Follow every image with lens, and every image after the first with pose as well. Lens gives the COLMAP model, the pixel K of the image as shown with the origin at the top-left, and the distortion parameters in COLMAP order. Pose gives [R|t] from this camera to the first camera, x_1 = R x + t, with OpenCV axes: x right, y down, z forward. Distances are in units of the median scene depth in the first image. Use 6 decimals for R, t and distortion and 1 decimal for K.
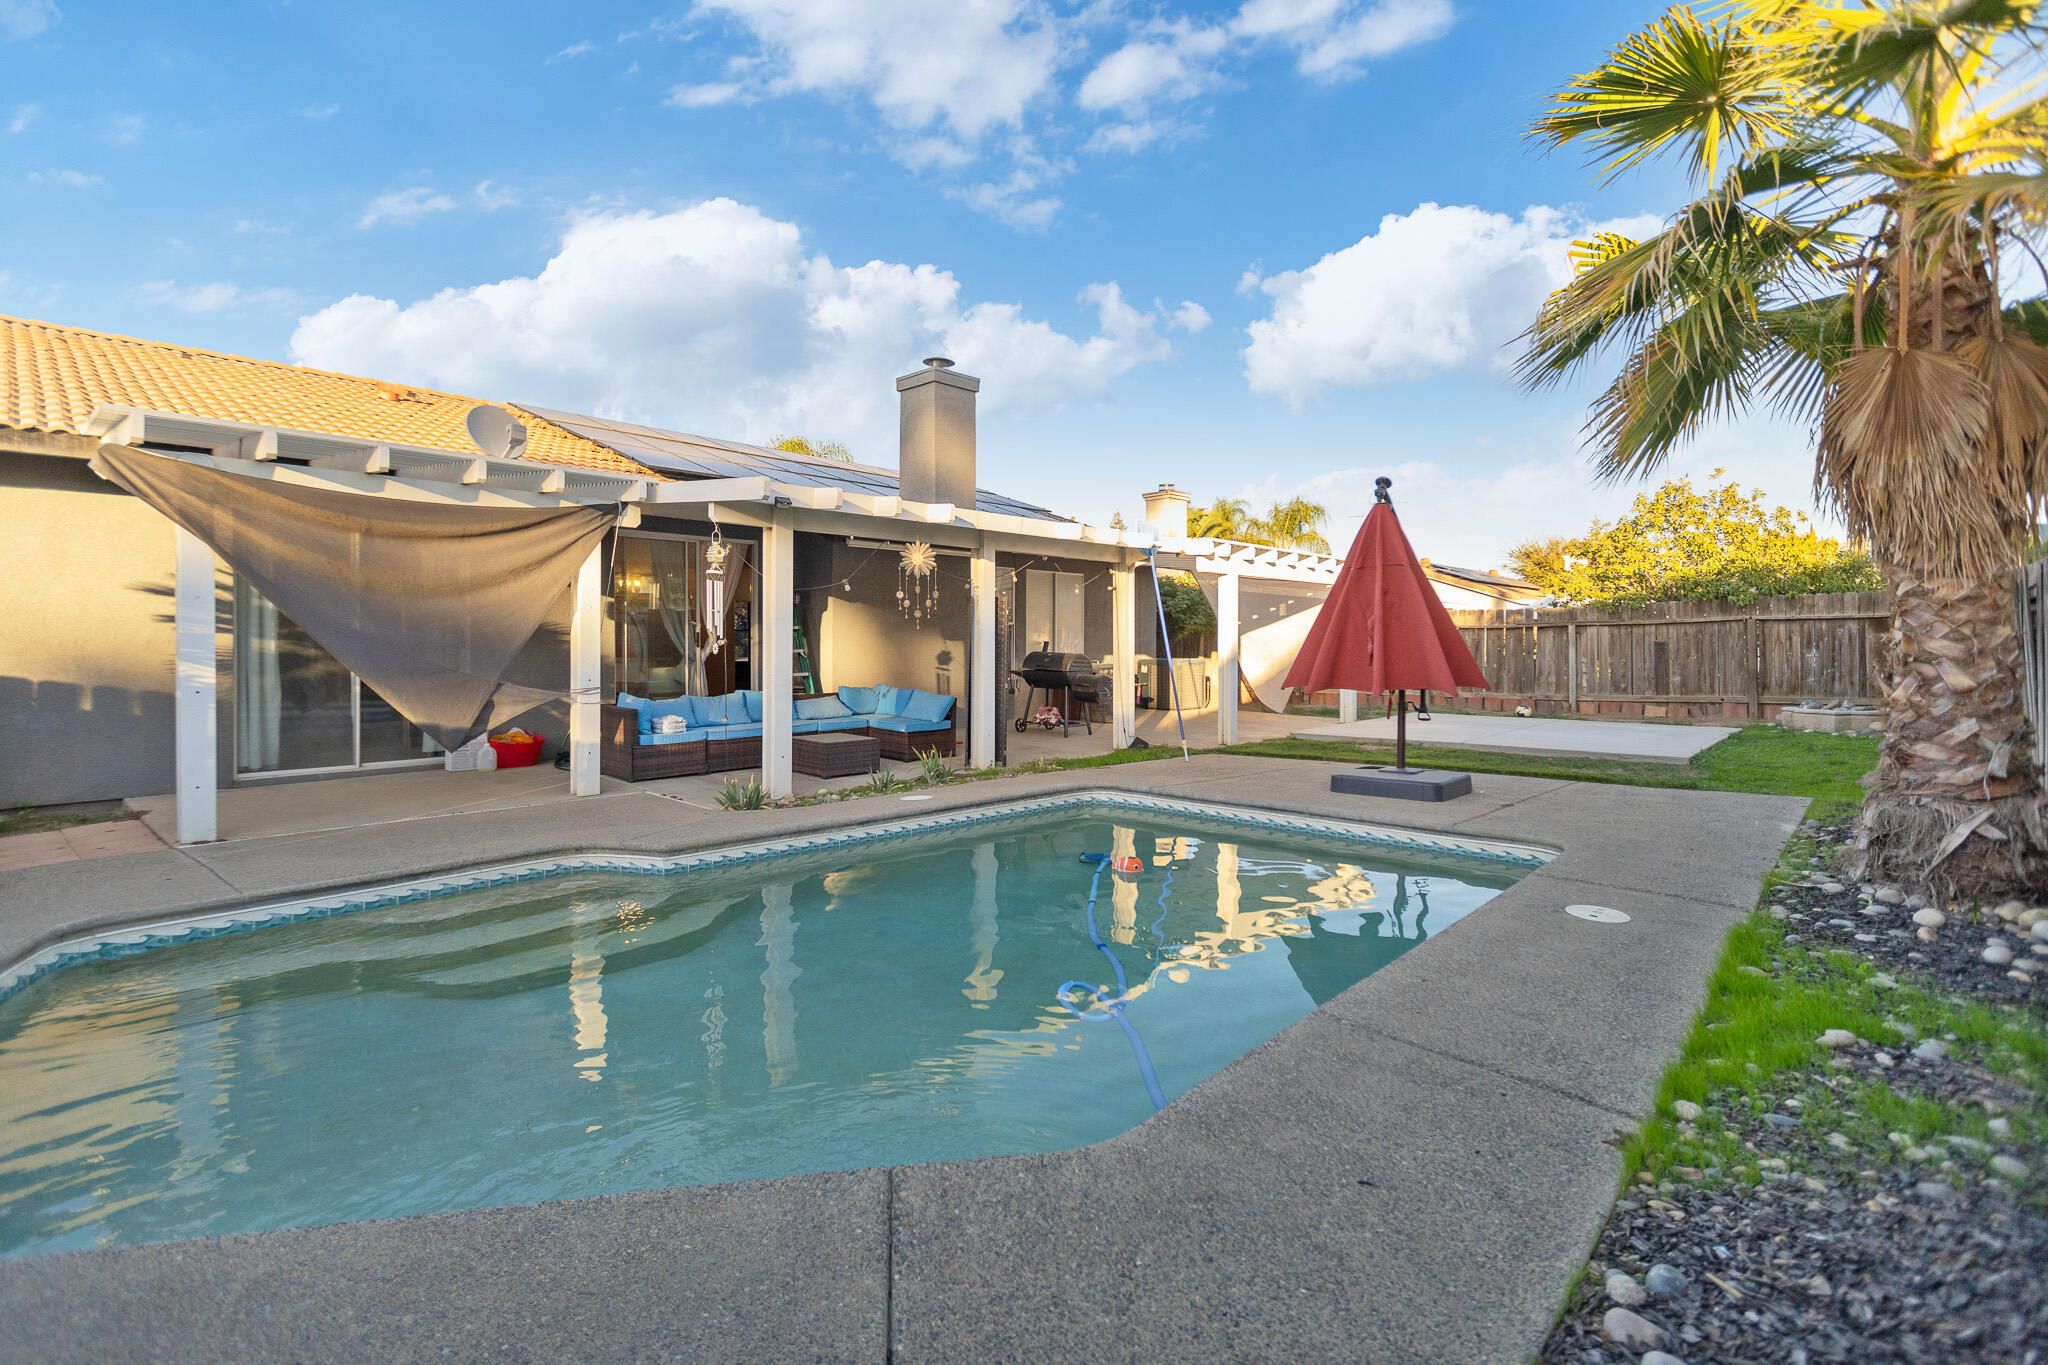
lens RADIAL K [[928.8, 0, 1025.7], [0, 928.8, 651.4], [0, 0, 1]] dist [0.002144, -0.001080]
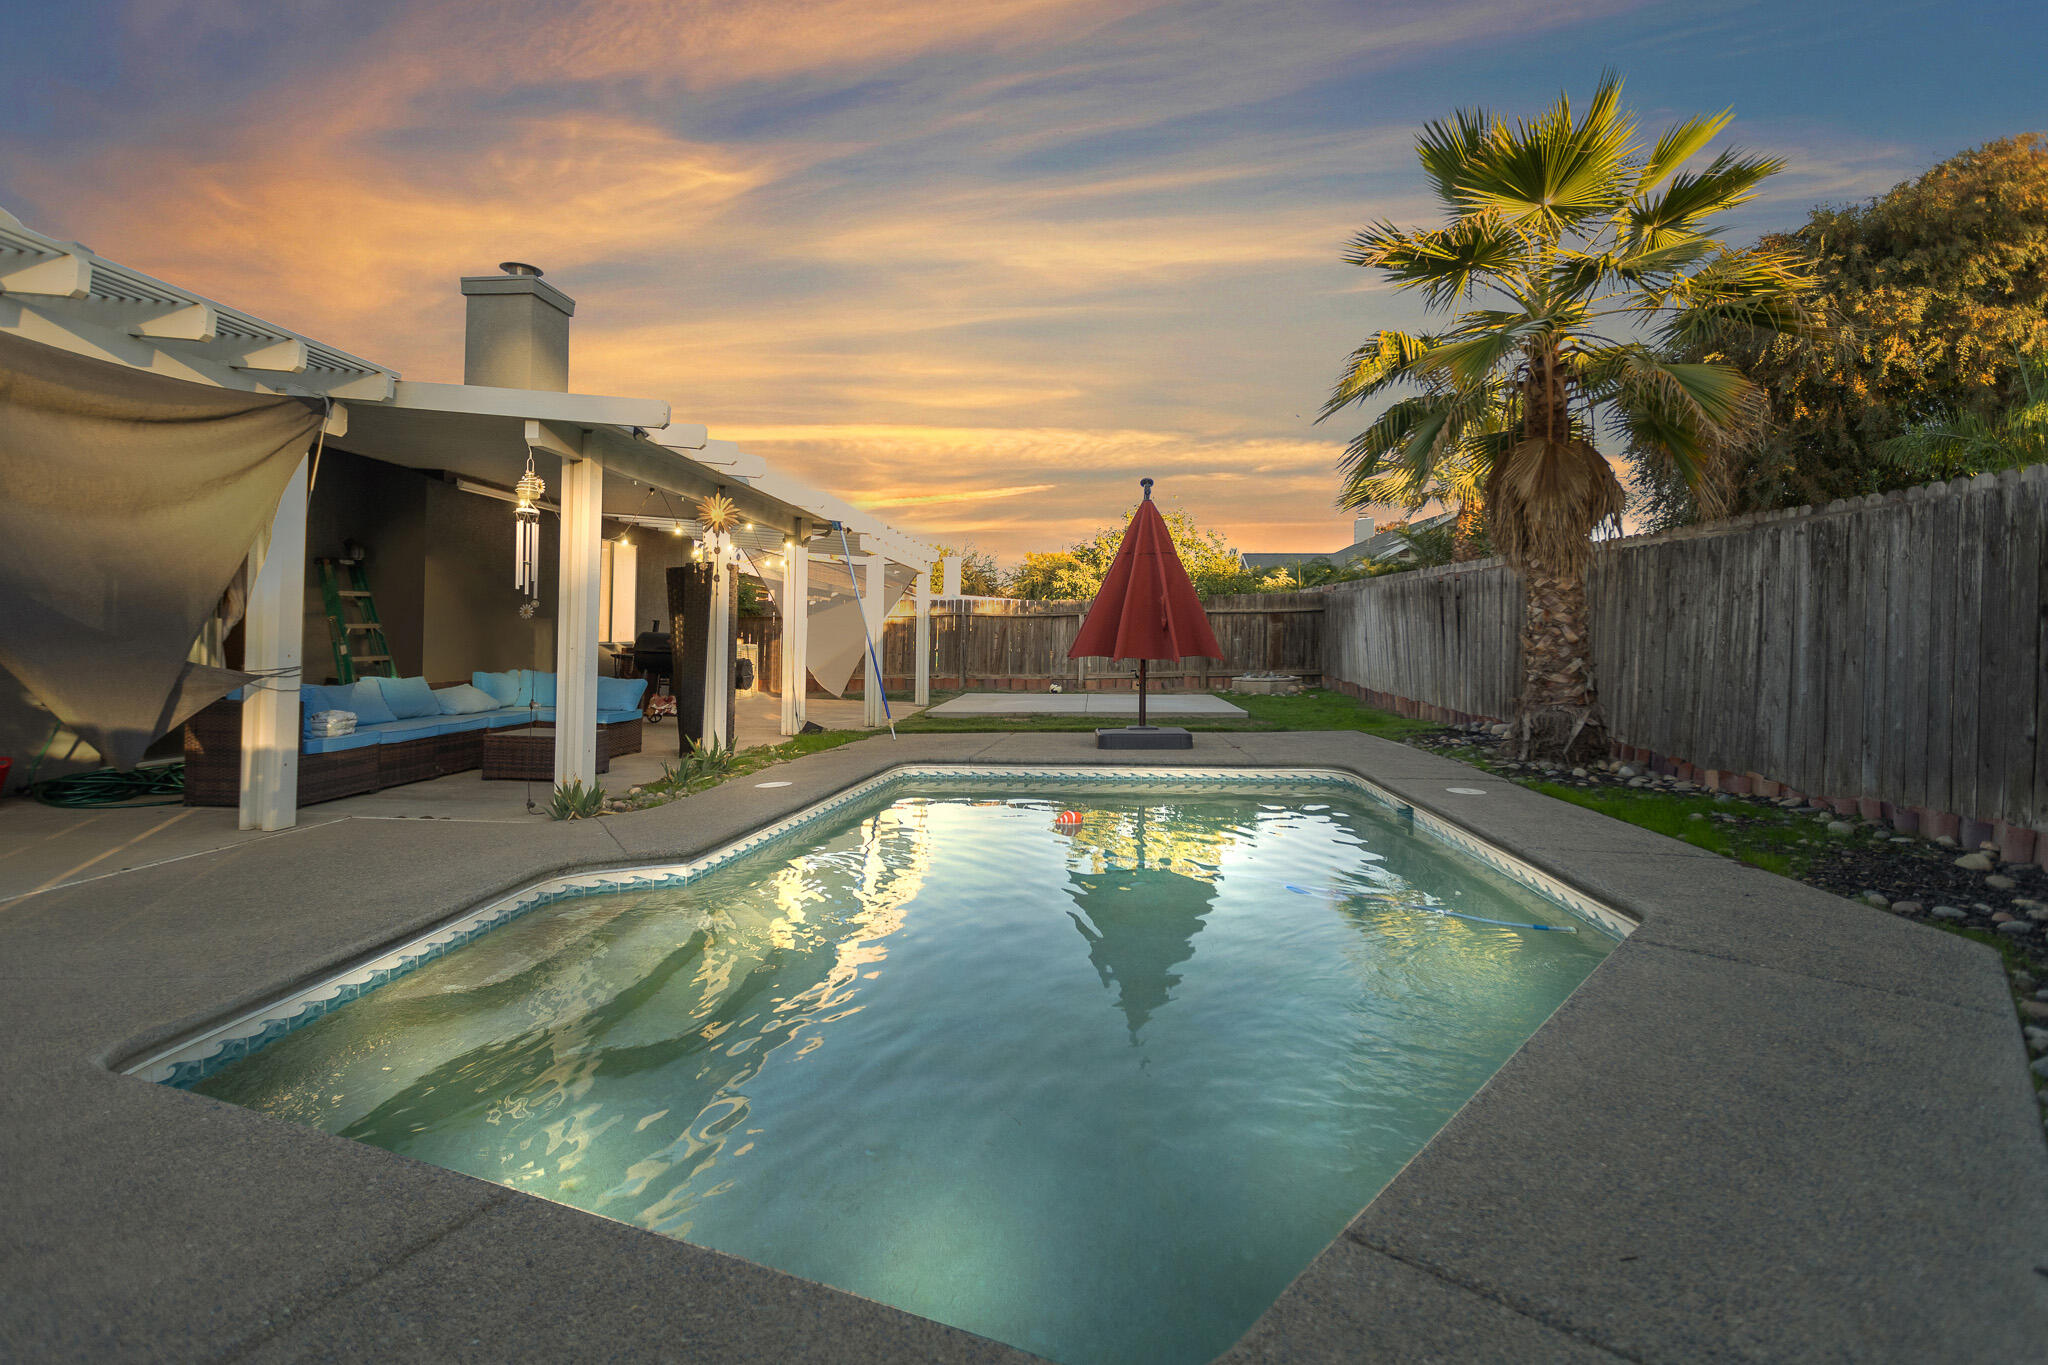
lens RADIAL K [[1002.6, 0, 1024.3], [0, 1002.6, 646.9], [0, 0, 1]] dist [0.000268, 0.000093]
pose [[0.778370, -0.001312, 0.627805, -0.504512], [0.002916, 0.999995, -0.001526, 0.026589], [-0.627799, 0.003019, 0.778369, 0.100096]]
